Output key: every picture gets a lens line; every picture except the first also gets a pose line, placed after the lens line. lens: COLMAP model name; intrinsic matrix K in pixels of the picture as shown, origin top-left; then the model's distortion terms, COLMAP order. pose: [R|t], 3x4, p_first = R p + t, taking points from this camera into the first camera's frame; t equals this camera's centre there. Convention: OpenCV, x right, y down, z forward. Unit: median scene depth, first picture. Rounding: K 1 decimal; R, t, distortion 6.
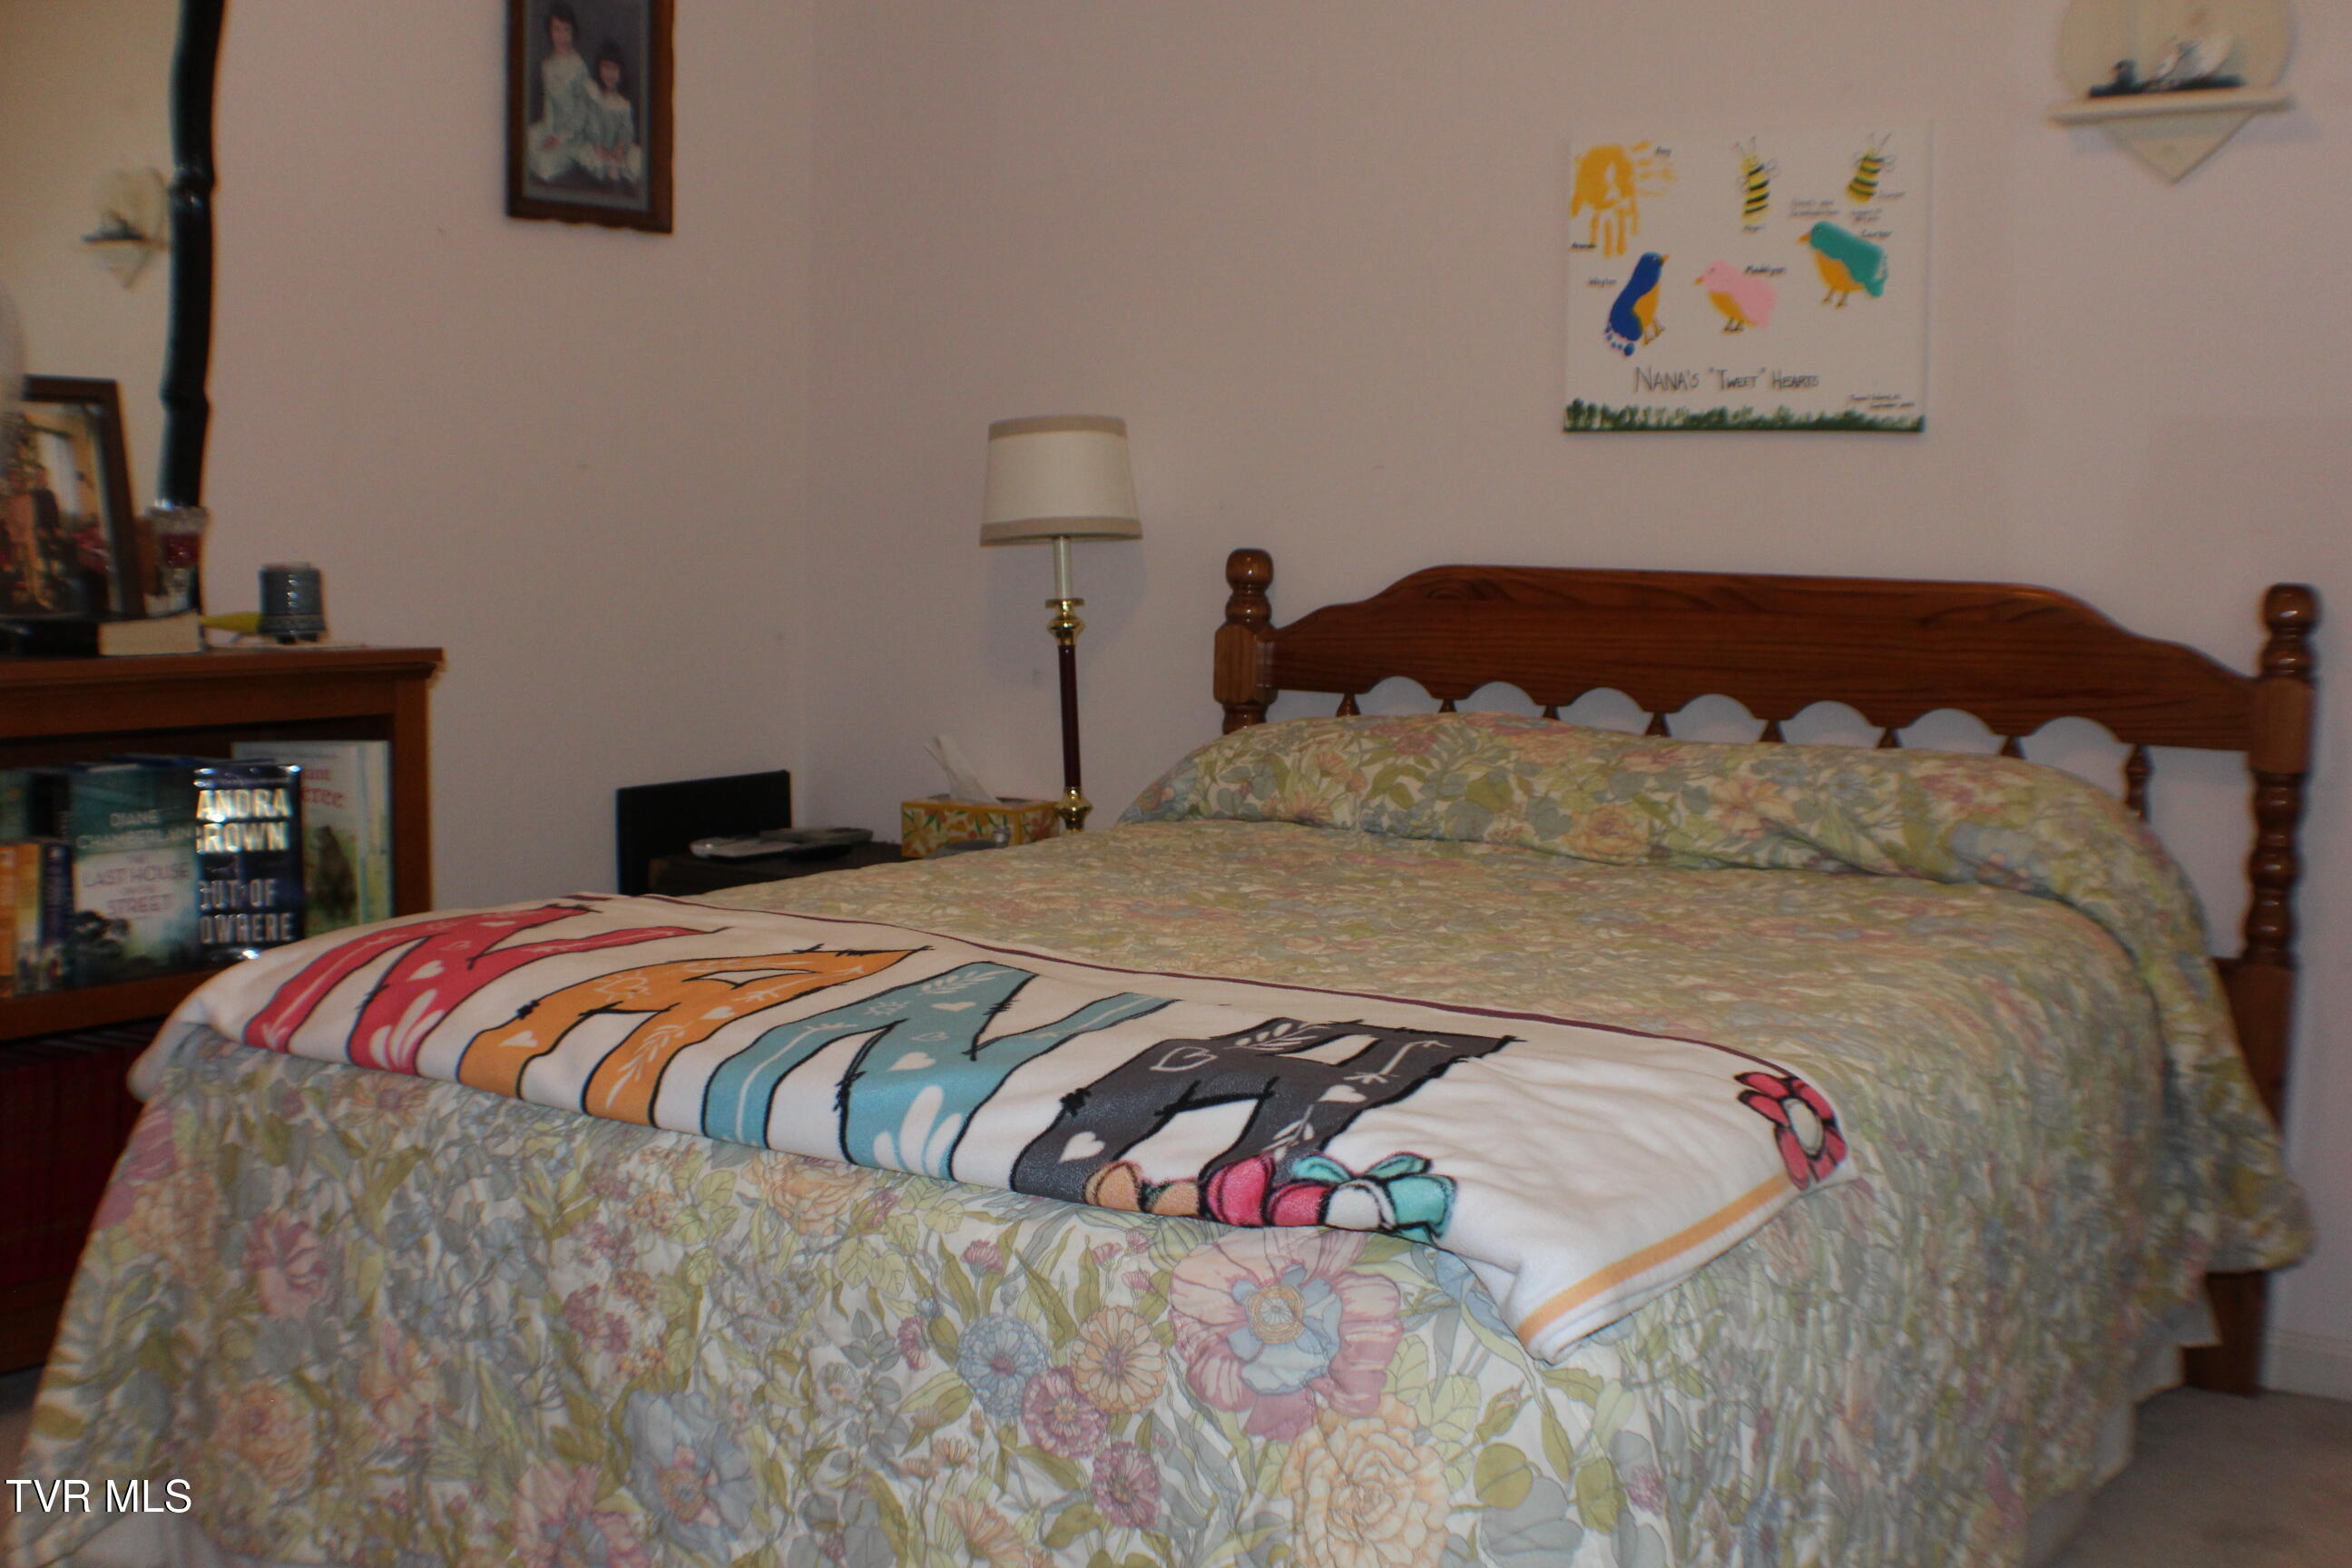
lens RADIAL K [[2420.6, 0, 1134.0], [0, 2420.6, 815.7], [0, 0, 1]] dist [-0.184328, 0.050205]
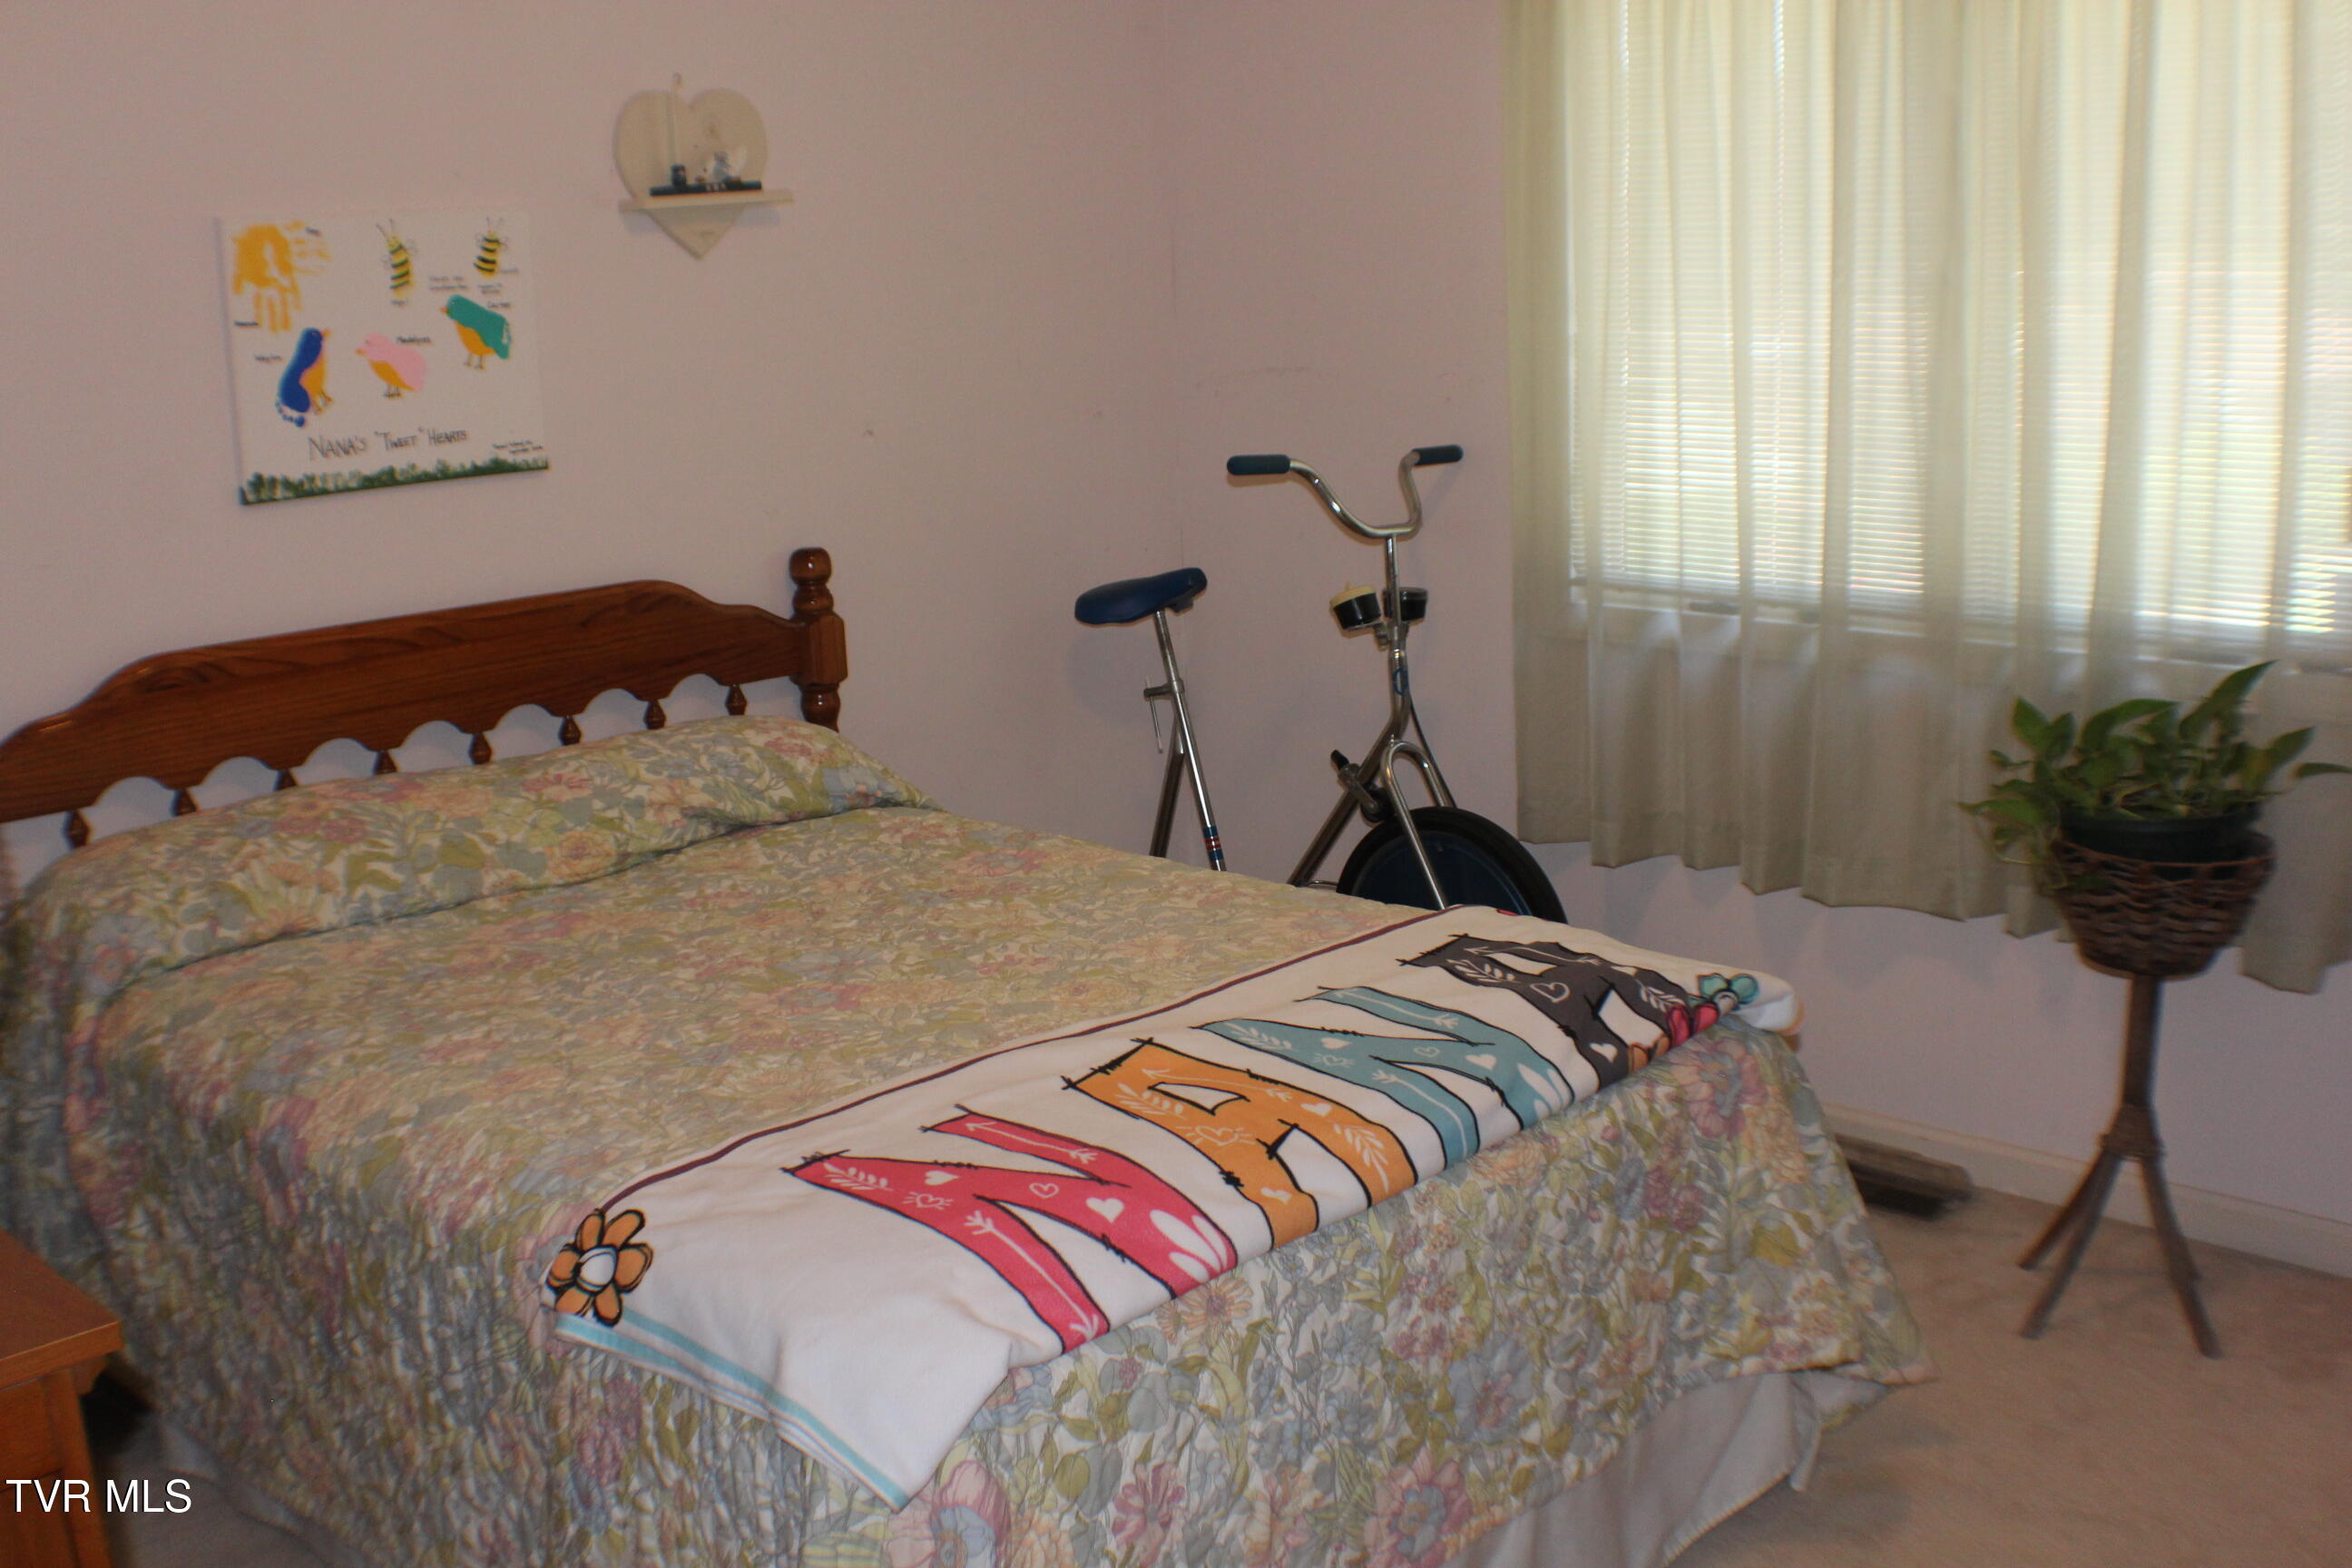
lens RADIAL K [[2420.6, 0, 1134.0], [0, 2420.6, 815.7], [0, 0, 1]] dist [-0.184328, 0.050205]
pose [[0.197379, -0.245925, 0.948980, -0.771394], [0.151752, 0.964020, 0.218260, -0.204664], [-0.968511, 0.100929, 0.227597, 0.439496]]
